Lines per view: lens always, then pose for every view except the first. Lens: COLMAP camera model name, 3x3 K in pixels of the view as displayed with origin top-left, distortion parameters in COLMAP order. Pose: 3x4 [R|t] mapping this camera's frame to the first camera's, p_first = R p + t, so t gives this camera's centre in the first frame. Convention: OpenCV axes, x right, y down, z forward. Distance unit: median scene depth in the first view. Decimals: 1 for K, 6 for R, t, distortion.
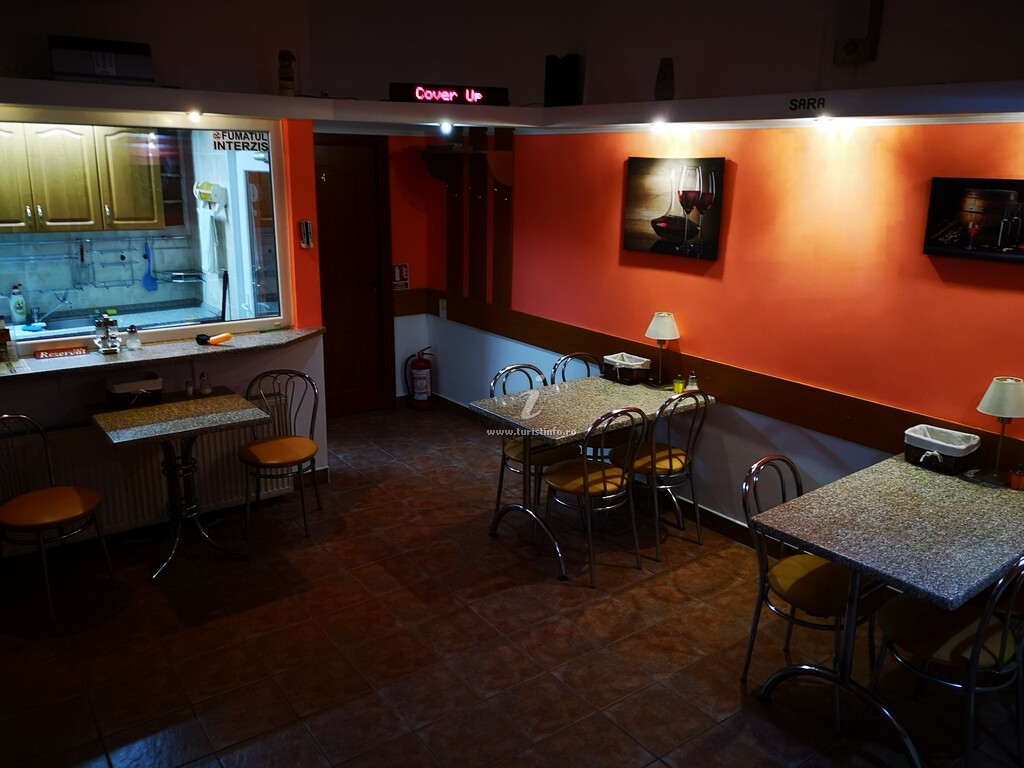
lens RADIAL K [[789.8, 0, 535.6], [0, 789.8, 380.1], [0, 0, 1]] dist [0.024206, -0.015259]
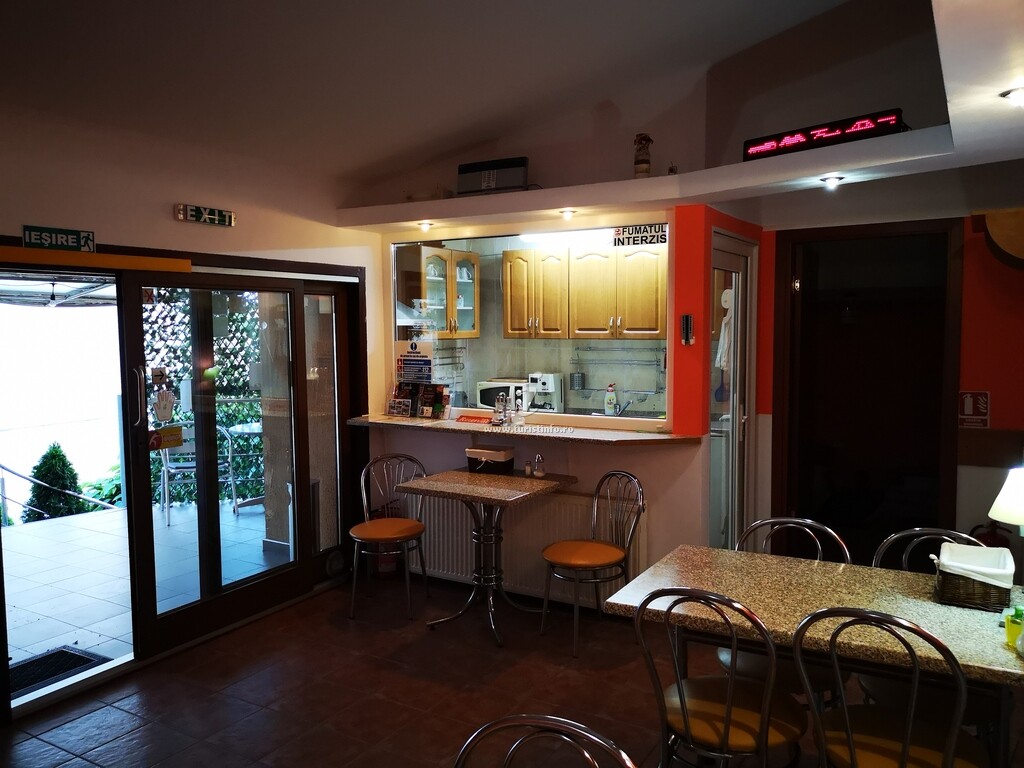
lens RADIAL K [[789.8, 0, 520.4], [0, 789.8, 389.0], [0, 0, 1]] dist [0.024206, -0.015259]
pose [[0.387226, 0.052792, -0.920472, 0.477580], [-0.222921, 0.974099, -0.037911, -0.046602], [0.894630, 0.219873, 0.388965, 0.528245]]
